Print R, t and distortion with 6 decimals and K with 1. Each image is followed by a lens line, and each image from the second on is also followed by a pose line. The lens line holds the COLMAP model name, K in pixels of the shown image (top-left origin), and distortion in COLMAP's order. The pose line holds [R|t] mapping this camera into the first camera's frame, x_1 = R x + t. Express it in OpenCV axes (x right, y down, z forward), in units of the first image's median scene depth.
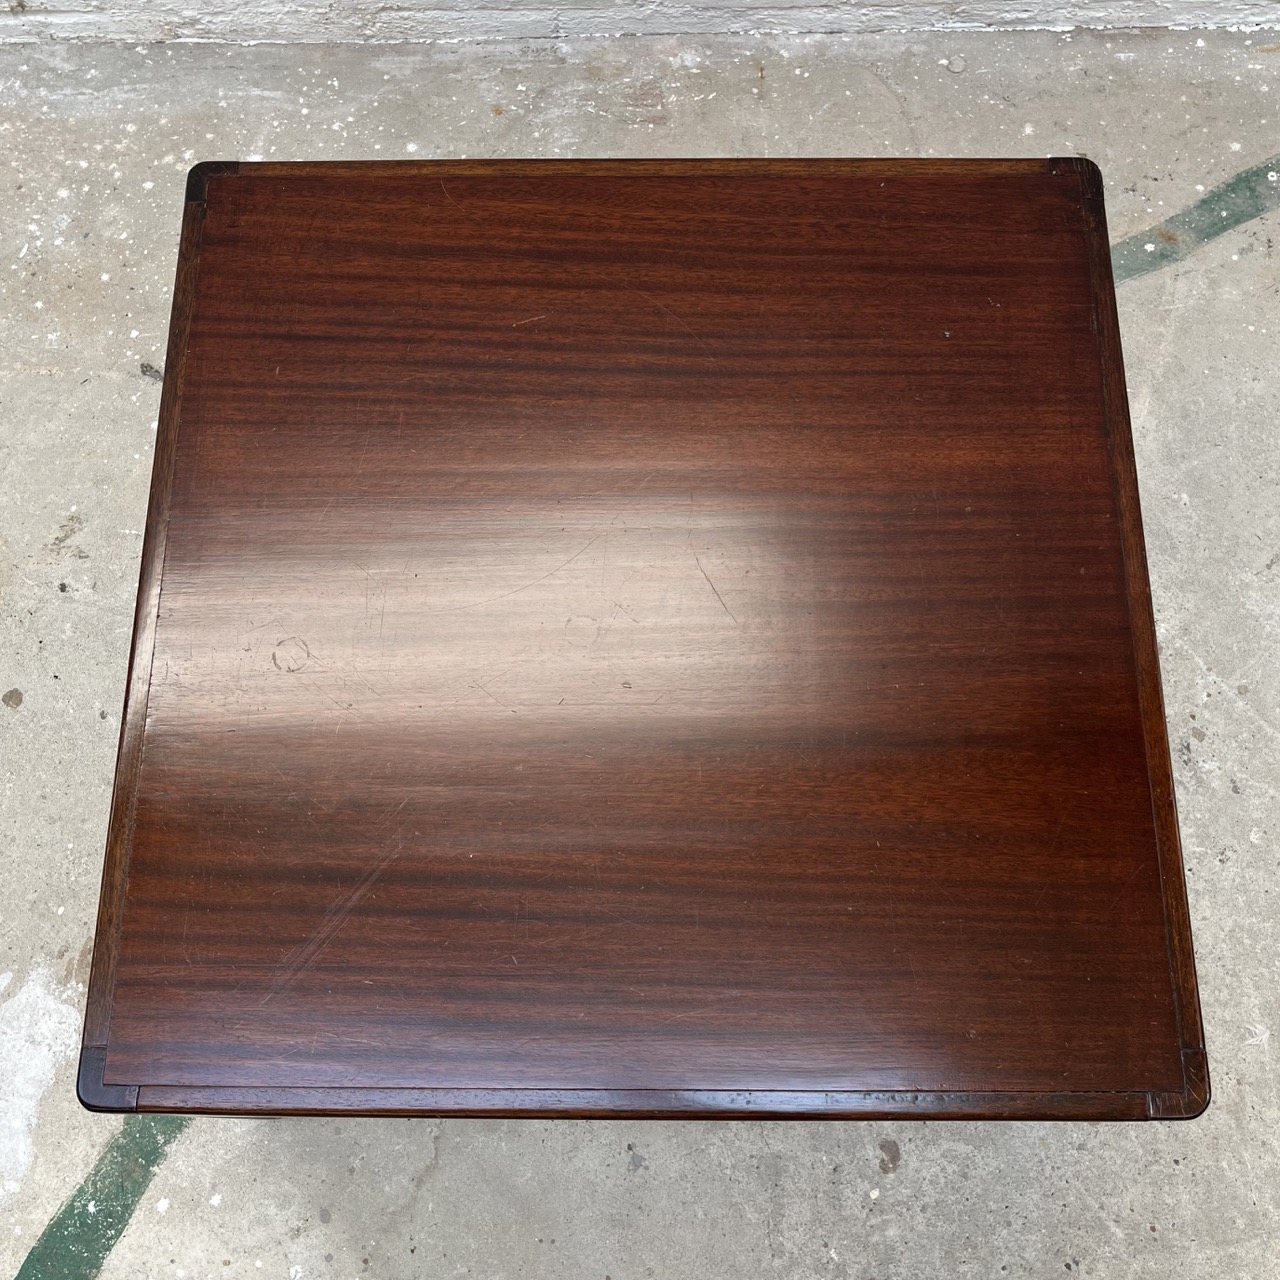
lens RADIAL K [[1451.1, 0, 638.1], [0, 1451.1, 636.1], [0, 0, 1]] dist [0.029283, 0.000000]
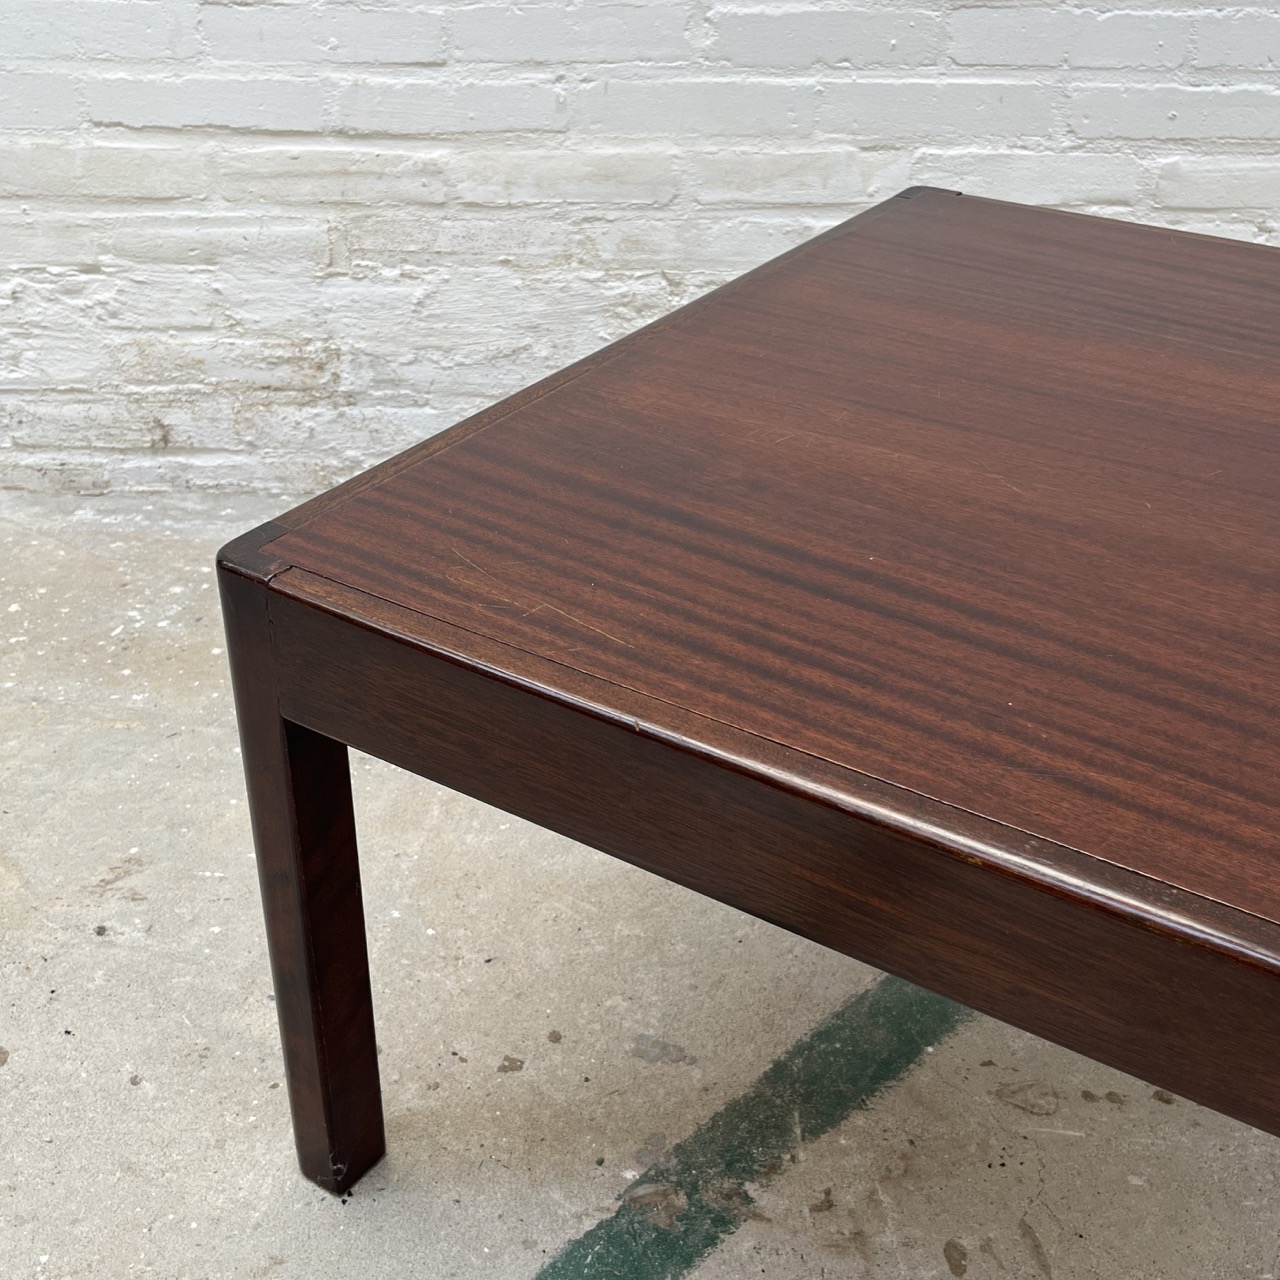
lens RADIAL K [[1689.8, 0, 637.8], [0, 1689.8, 643.9], [0, 0, 1]] dist [0.014369, 0.000000]
pose [[0.999875, 0.010456, 0.011878, -0.179033], [-0.000247, 0.760825, -0.648956, 0.402209], [-0.015823, 0.648872, 0.760733, 0.363600]]
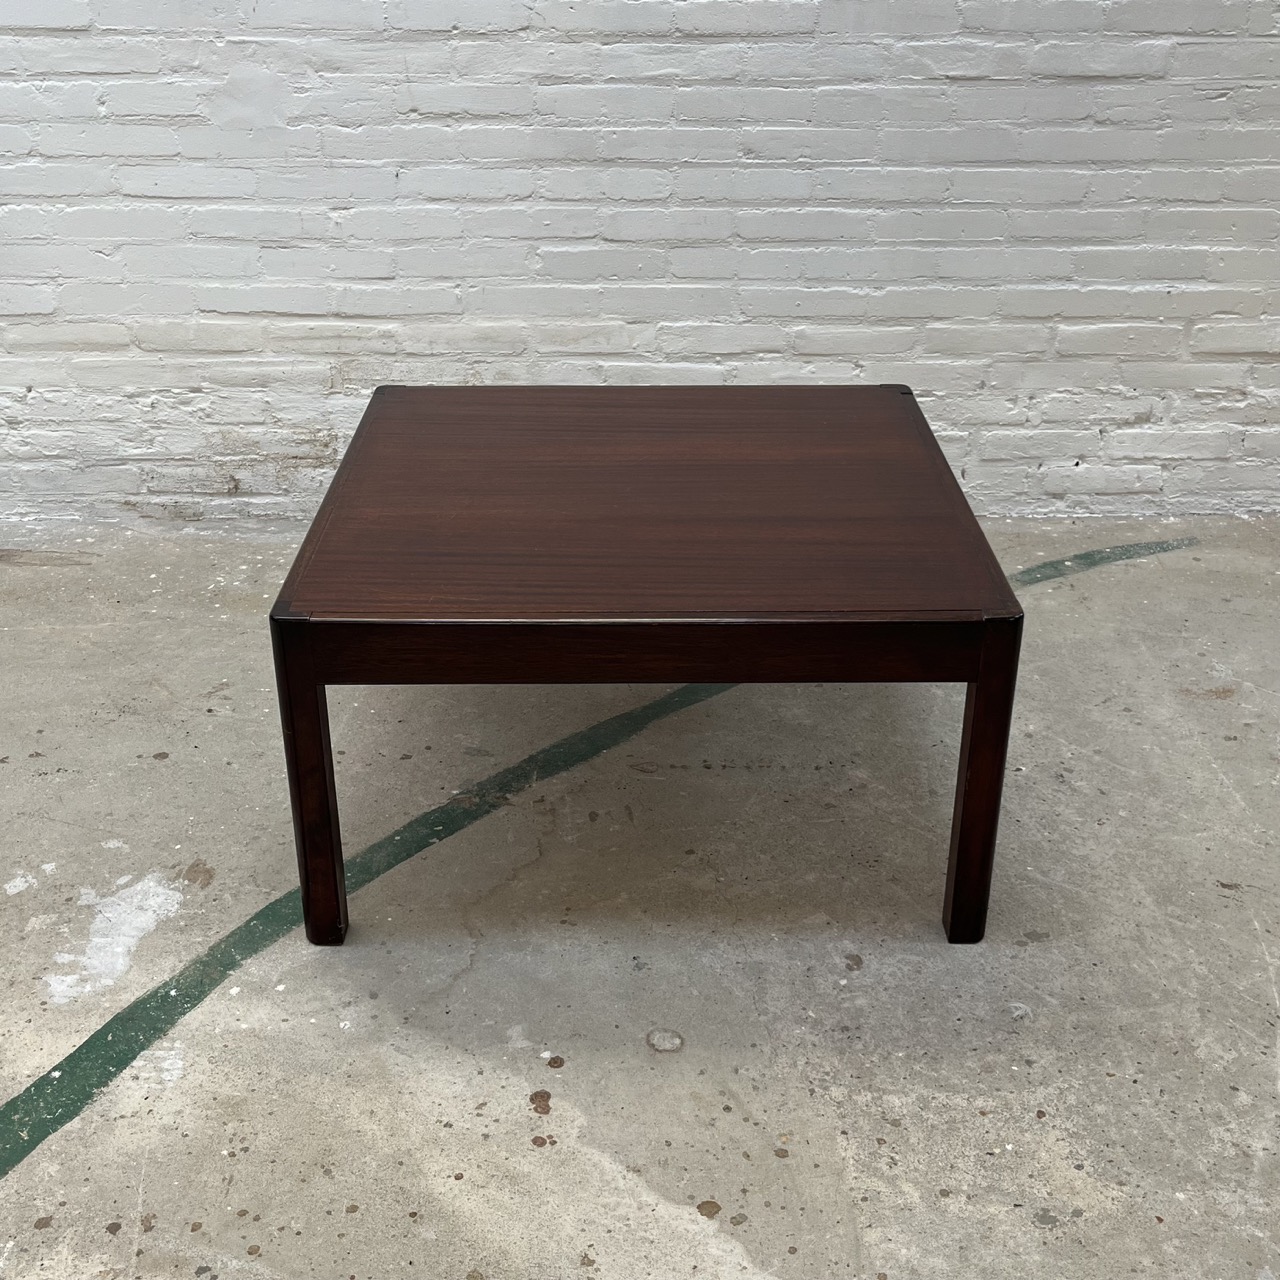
lens RADIAL K [[1570.9, 0, 639.3], [0, 1570.9, 638.4], [0, 0, 1]] dist [0.046822, 0.000000]
pose [[0.999934, 0.006896, 0.009209, -0.015332], [0.001474, 0.717105, -0.696963, 1.024720], [-0.011410, 0.696931, 0.717048, -0.098405]]
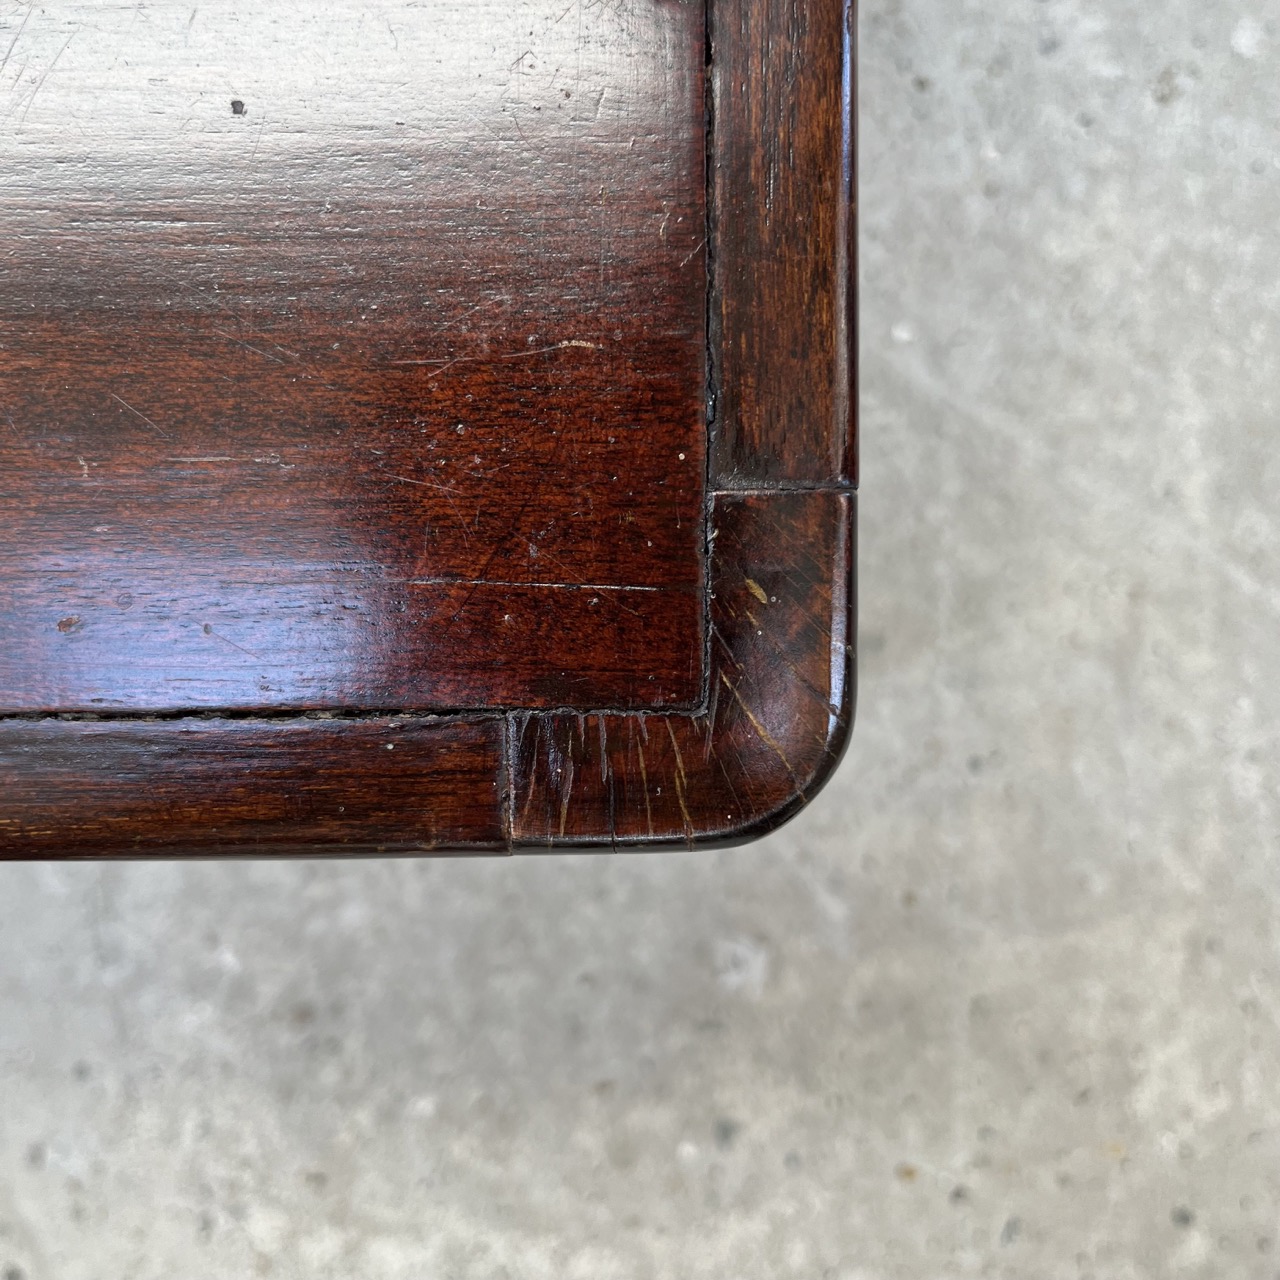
lens RADIAL K [[1348.0, 0, 641.1], [0, 1348.0, 644.5], [0, 0, 1]] dist [0.006325, 0.000000]
pose [[0.999898, -0.011475, -0.008497, 0.257447], [0.013669, 0.941283, 0.337342, 0.173921], [0.004127, -0.337424, 0.941344, 0.592290]]
